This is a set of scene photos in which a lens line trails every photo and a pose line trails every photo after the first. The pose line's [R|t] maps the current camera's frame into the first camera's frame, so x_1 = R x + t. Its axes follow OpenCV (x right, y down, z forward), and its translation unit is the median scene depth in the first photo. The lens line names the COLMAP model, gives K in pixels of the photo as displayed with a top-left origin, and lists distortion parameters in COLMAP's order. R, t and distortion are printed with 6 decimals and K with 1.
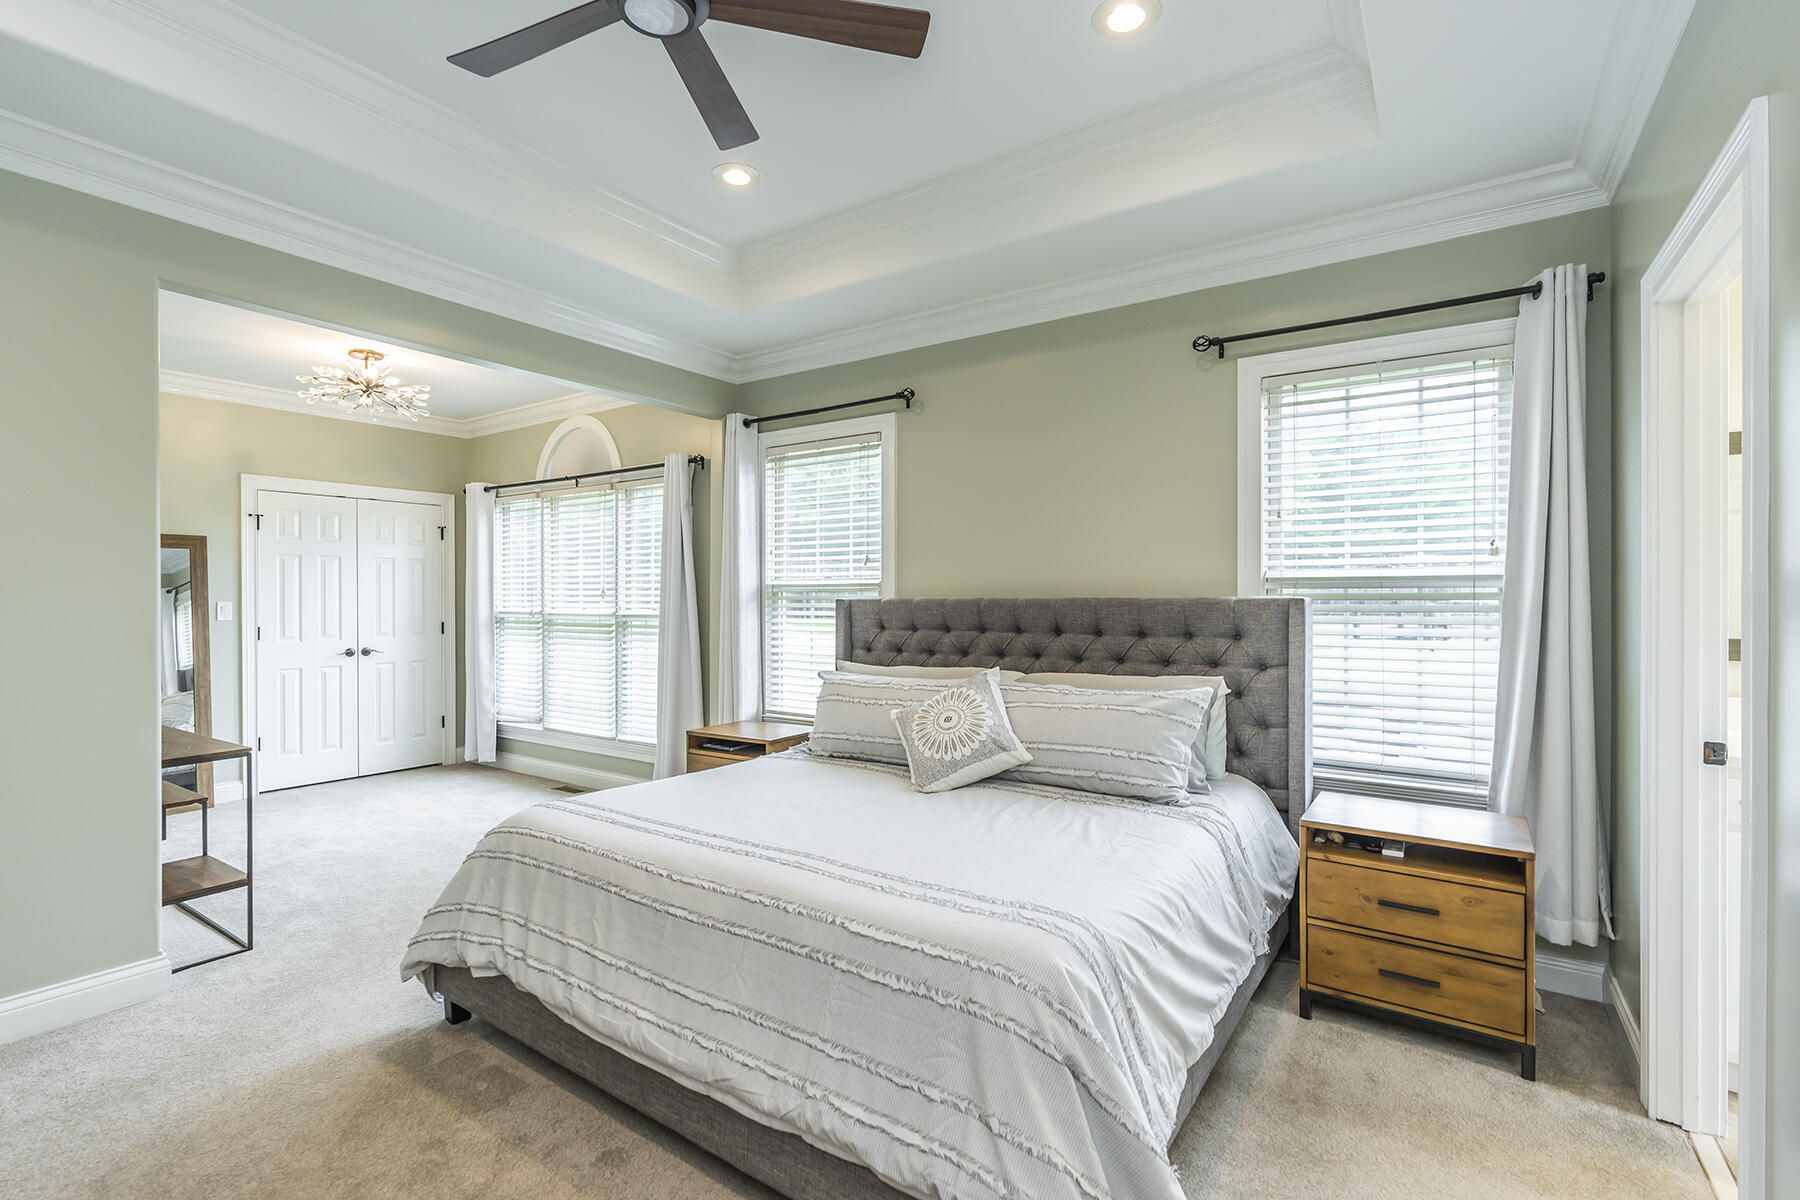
lens RADIAL K [[825.3, 0, 894.3], [0, 825.3, 604.7], [0, 0, 1]] dist [-0.009458, 0.000651]
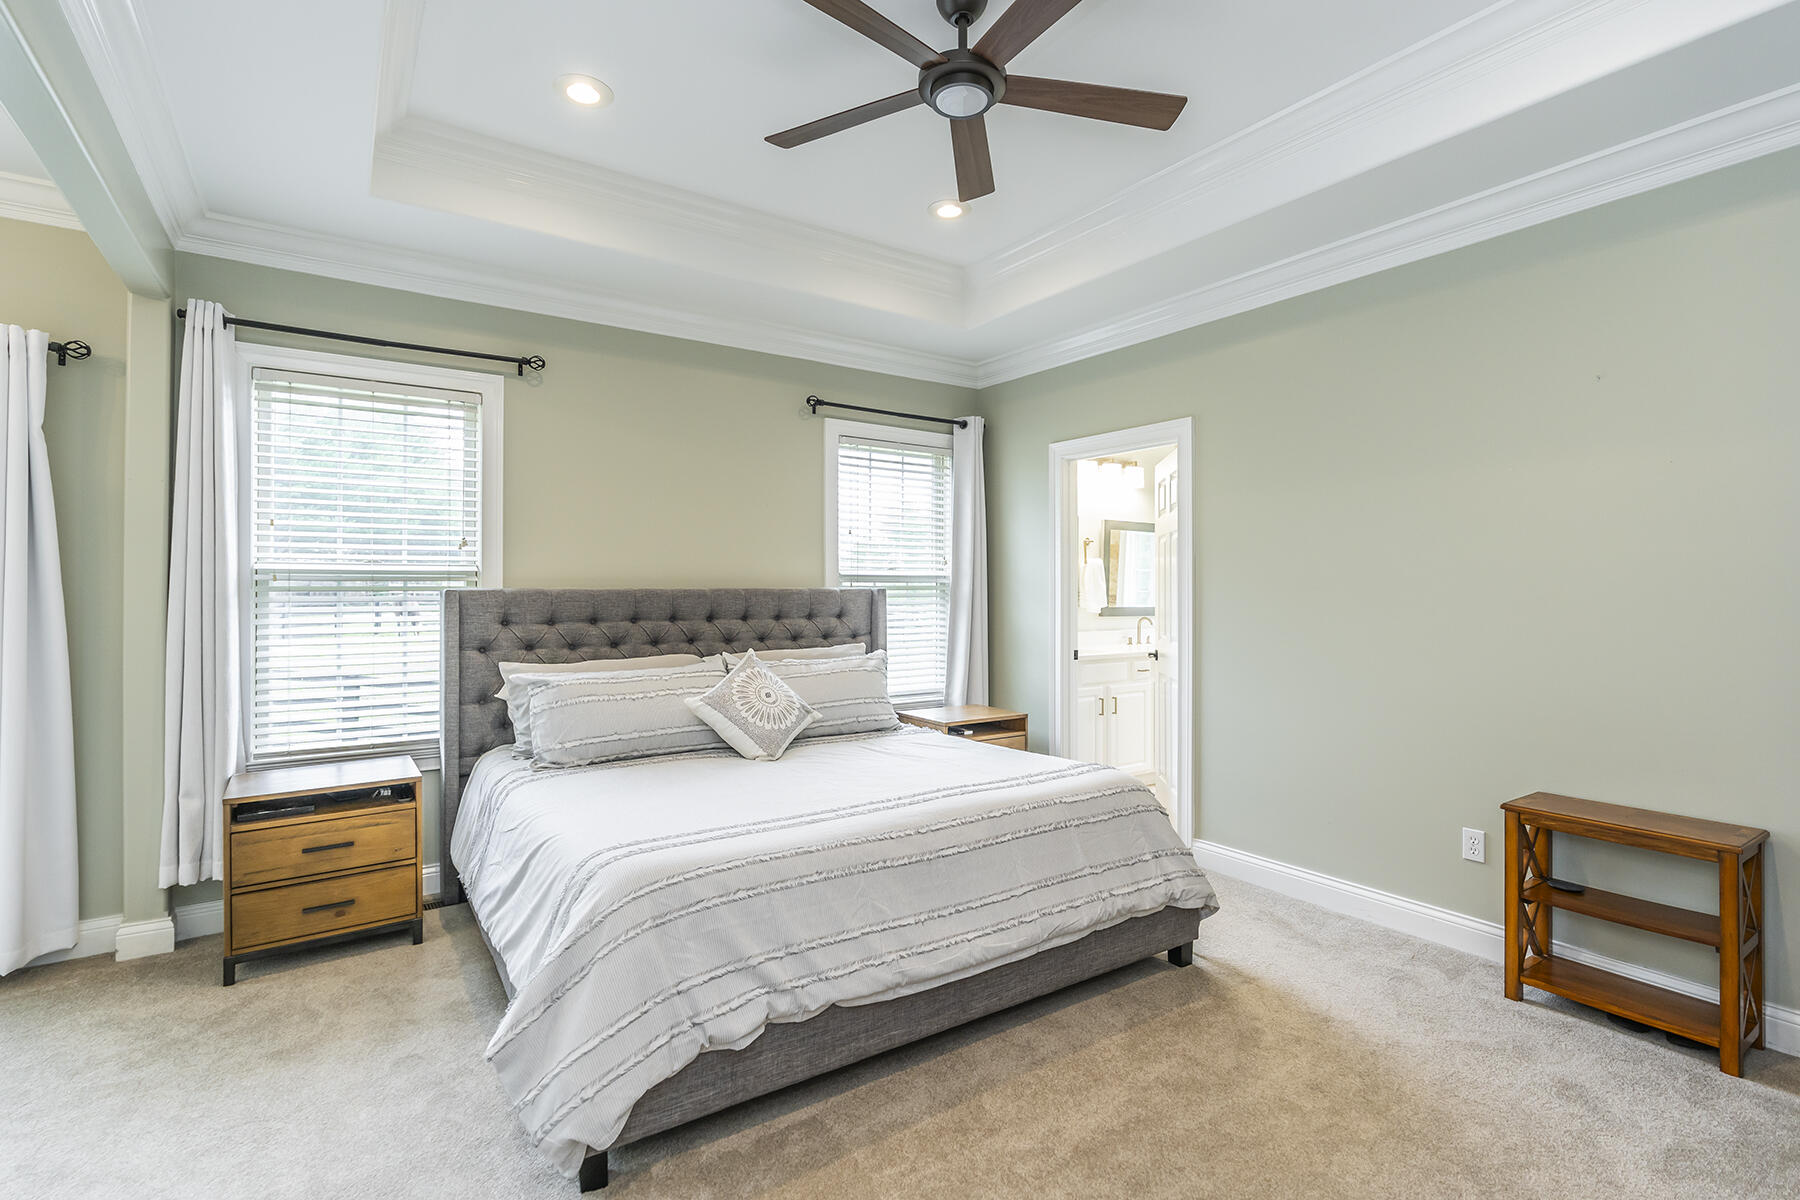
lens RADIAL K [[825.3, 0, 894.5], [0, 825.3, 588.0], [0, 0, 1]] dist [-0.009458, 0.000651]
pose [[0.364514, 0.000428, 0.931198, -0.812309], [0.006478, 0.999975, -0.002995, -0.003984], [-0.931175, 0.007124, 0.364502, 0.366340]]
